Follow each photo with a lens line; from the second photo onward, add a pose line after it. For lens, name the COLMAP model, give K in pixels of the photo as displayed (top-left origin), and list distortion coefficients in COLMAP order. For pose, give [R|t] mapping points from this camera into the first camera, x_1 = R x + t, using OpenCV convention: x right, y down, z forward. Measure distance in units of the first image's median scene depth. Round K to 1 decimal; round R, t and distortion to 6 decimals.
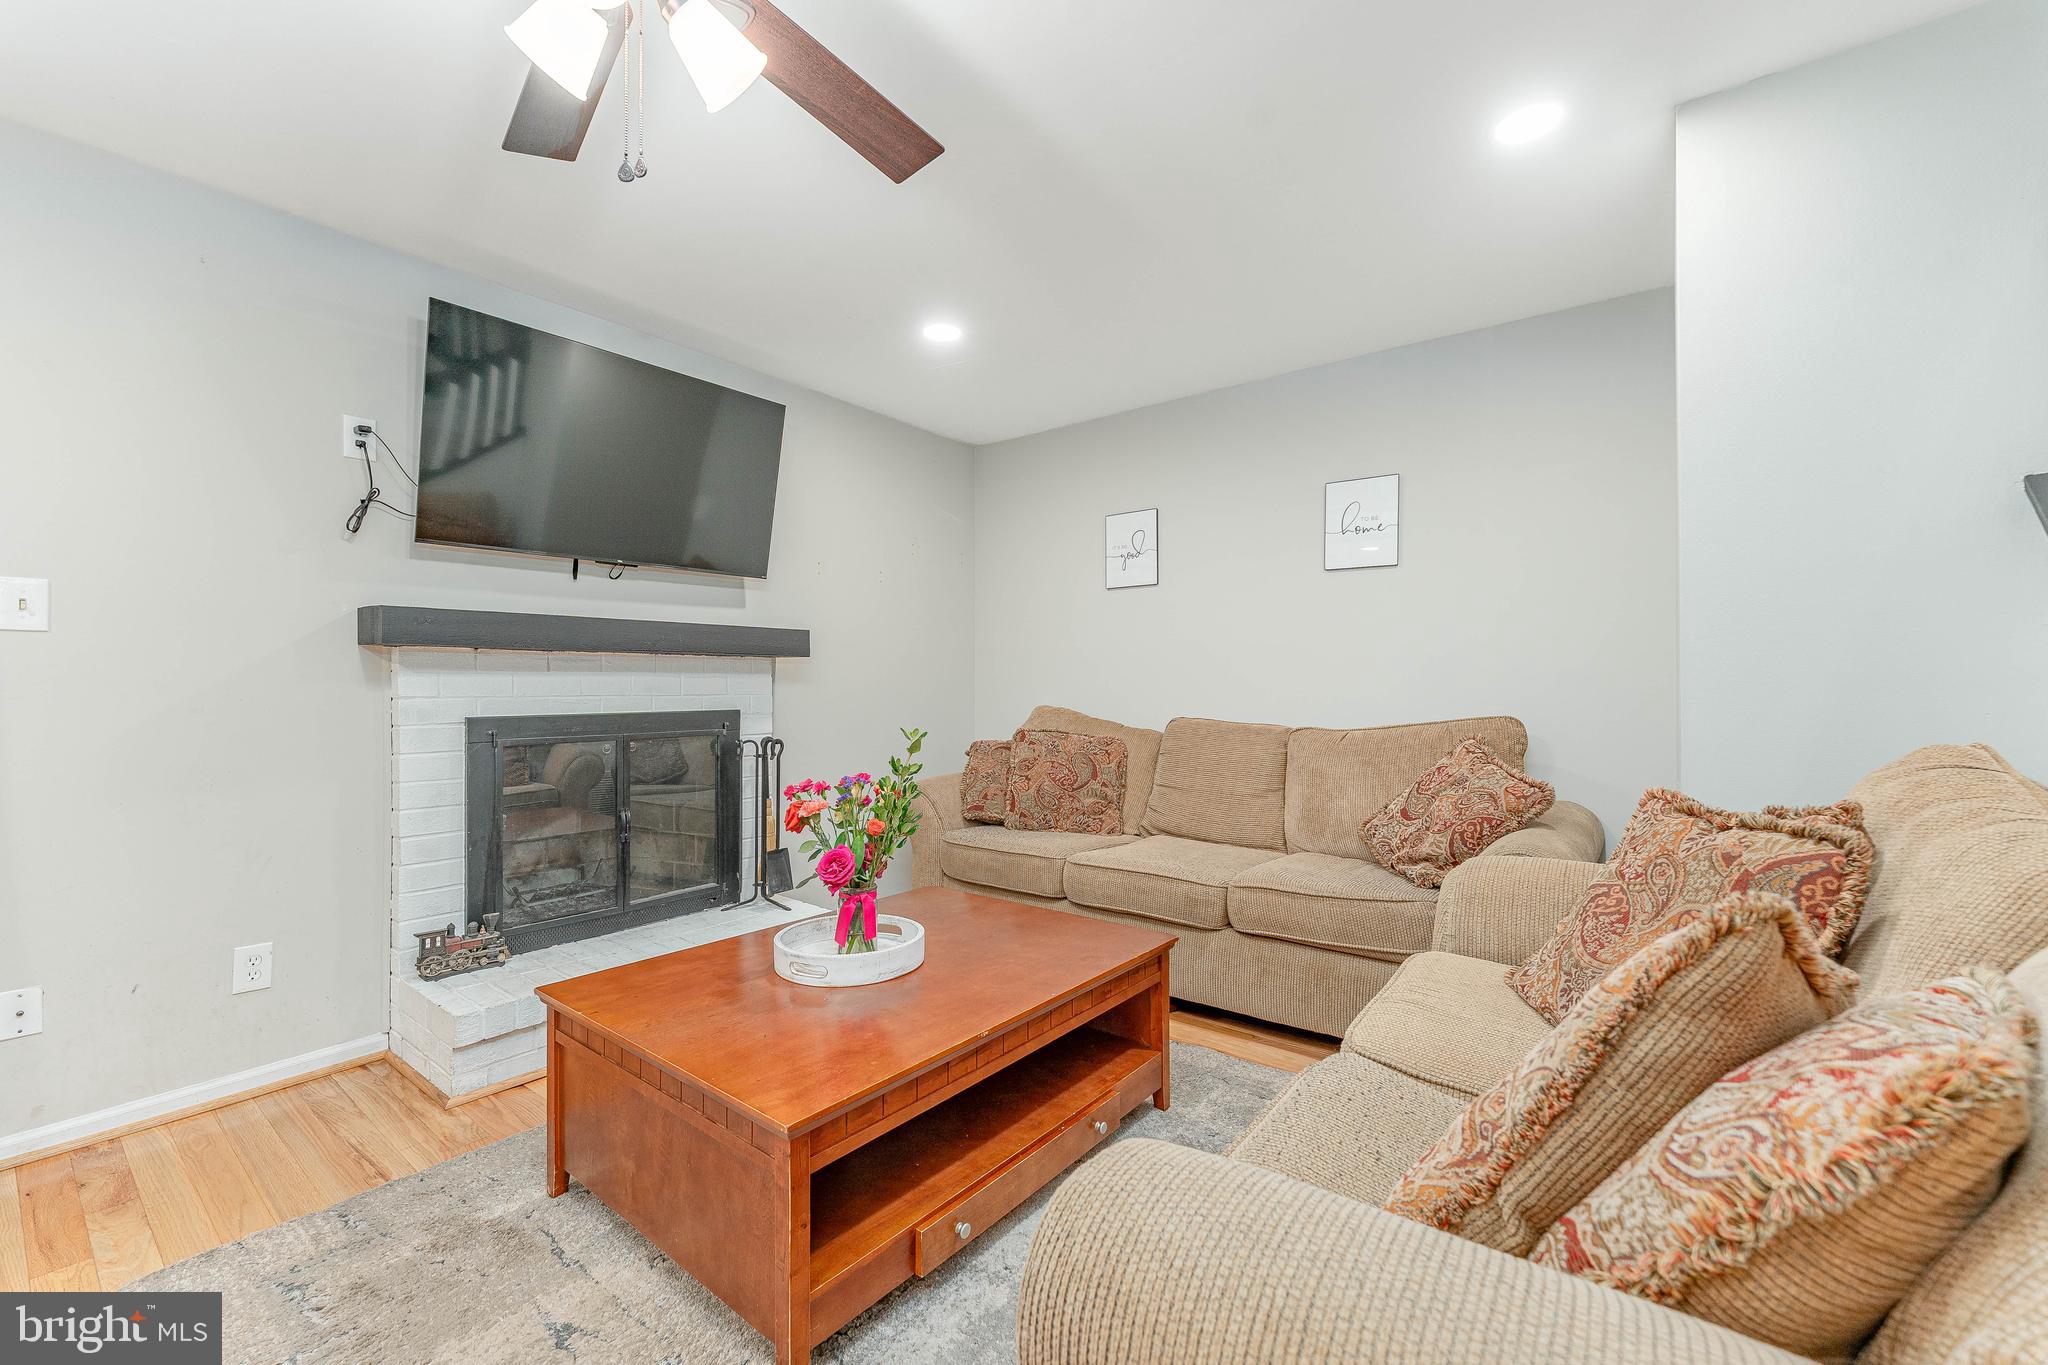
lens RADIAL K [[830.7, 0, 1019.6], [0, 830.7, 684.8], [0, 0, 1]] dist [0.001611, -0.001742]
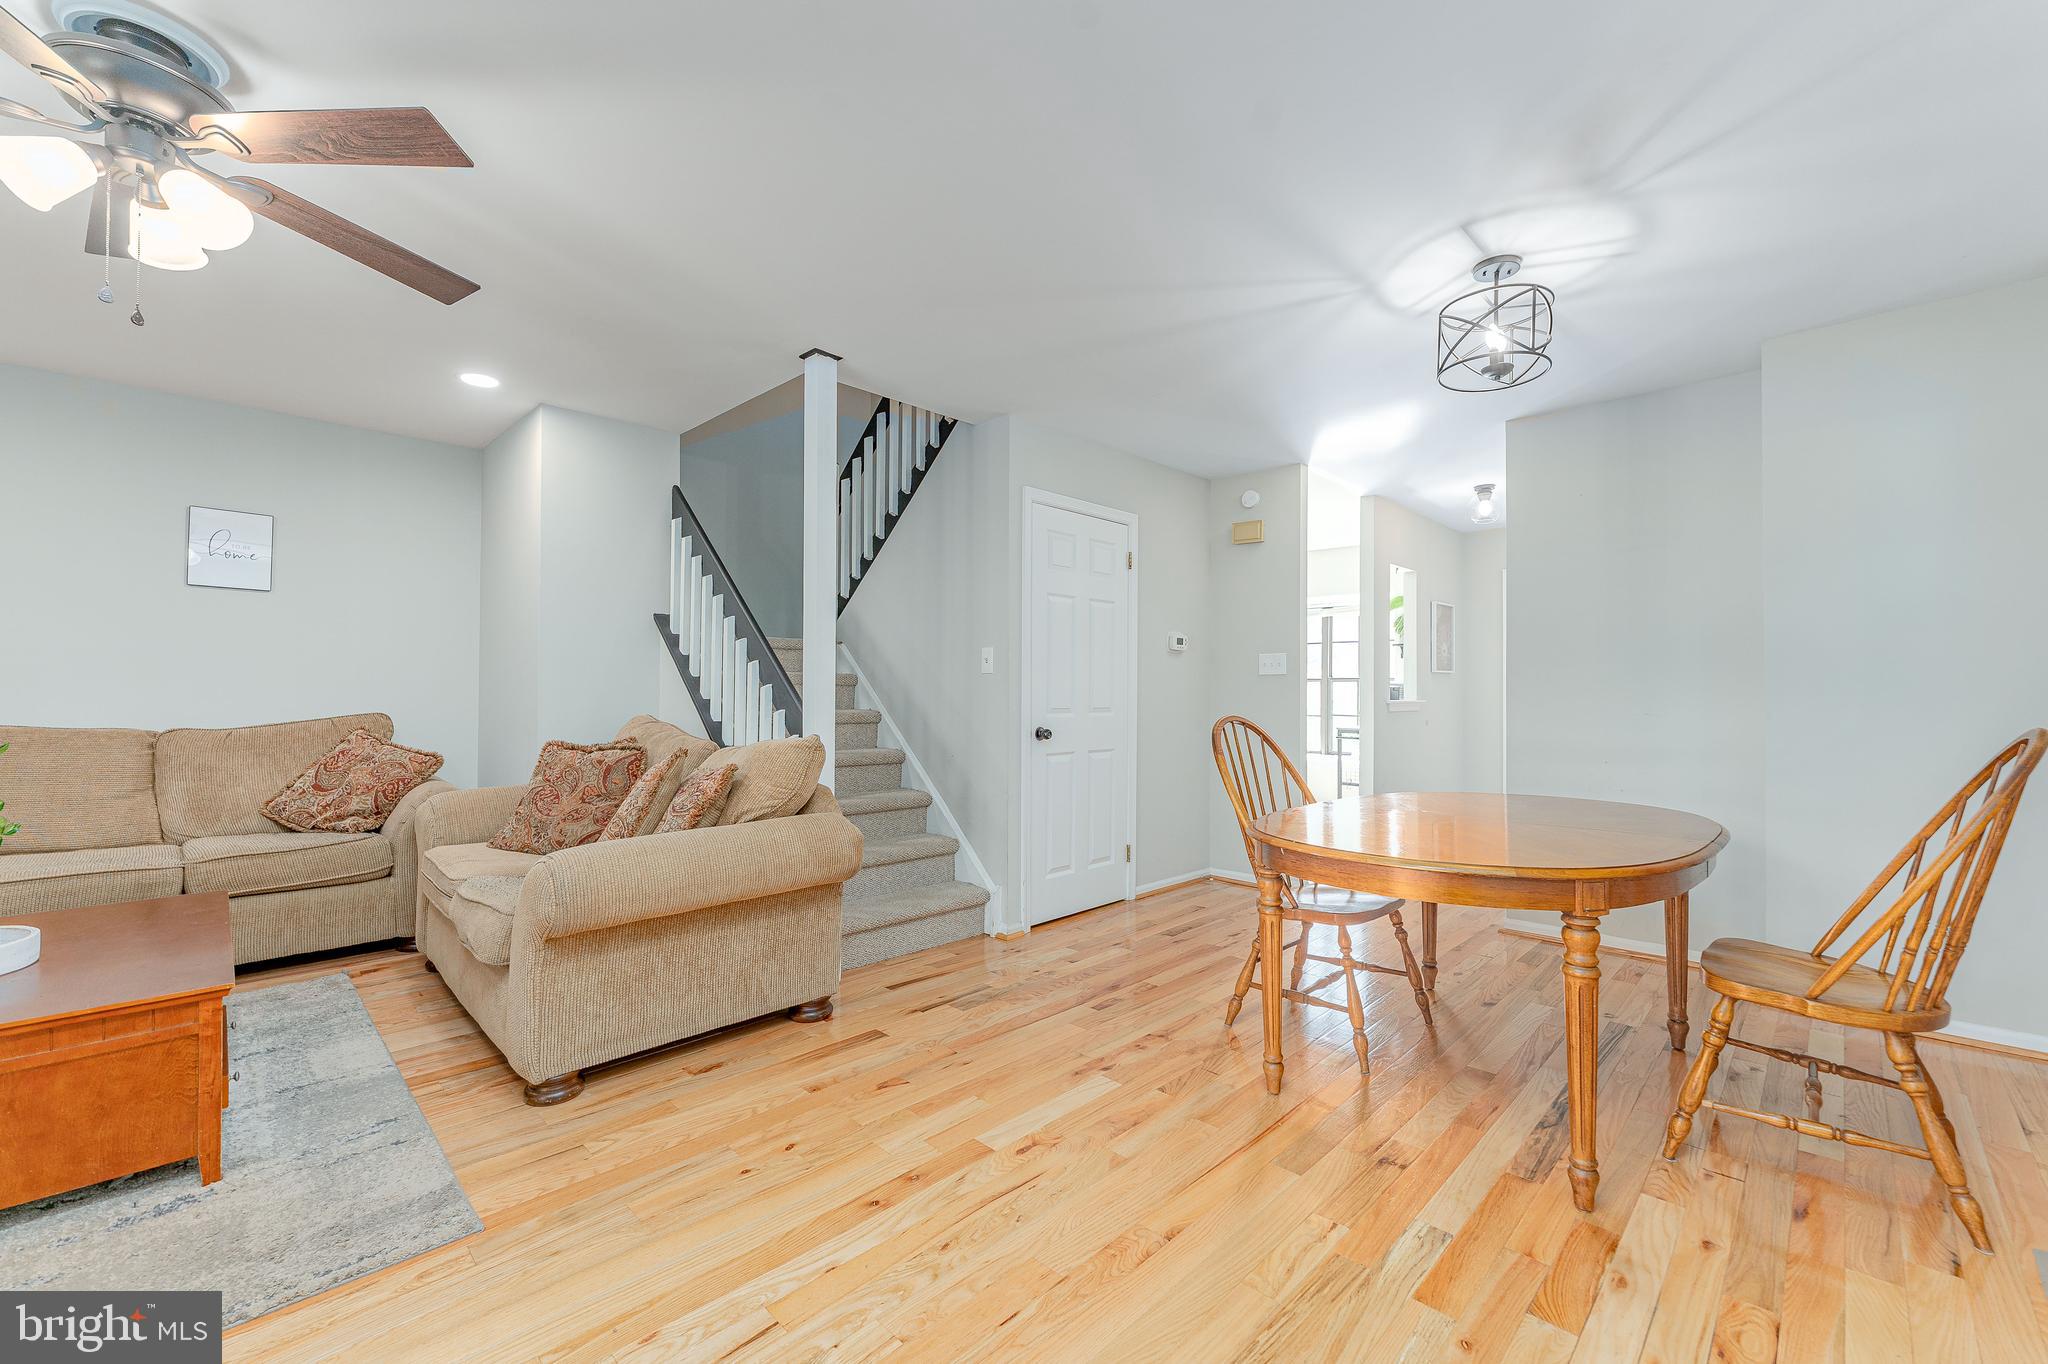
lens RADIAL K [[830.7, 0, 1022.2], [0, 830.7, 683.7], [0, 0, 1]] dist [0.001611, -0.001742]
pose [[0.116541, 0.011966, 0.993114, -0.735350], [-0.006355, 0.999916, -0.011302, -0.003384], [-0.993166, -0.004994, 0.116607, -0.275301]]
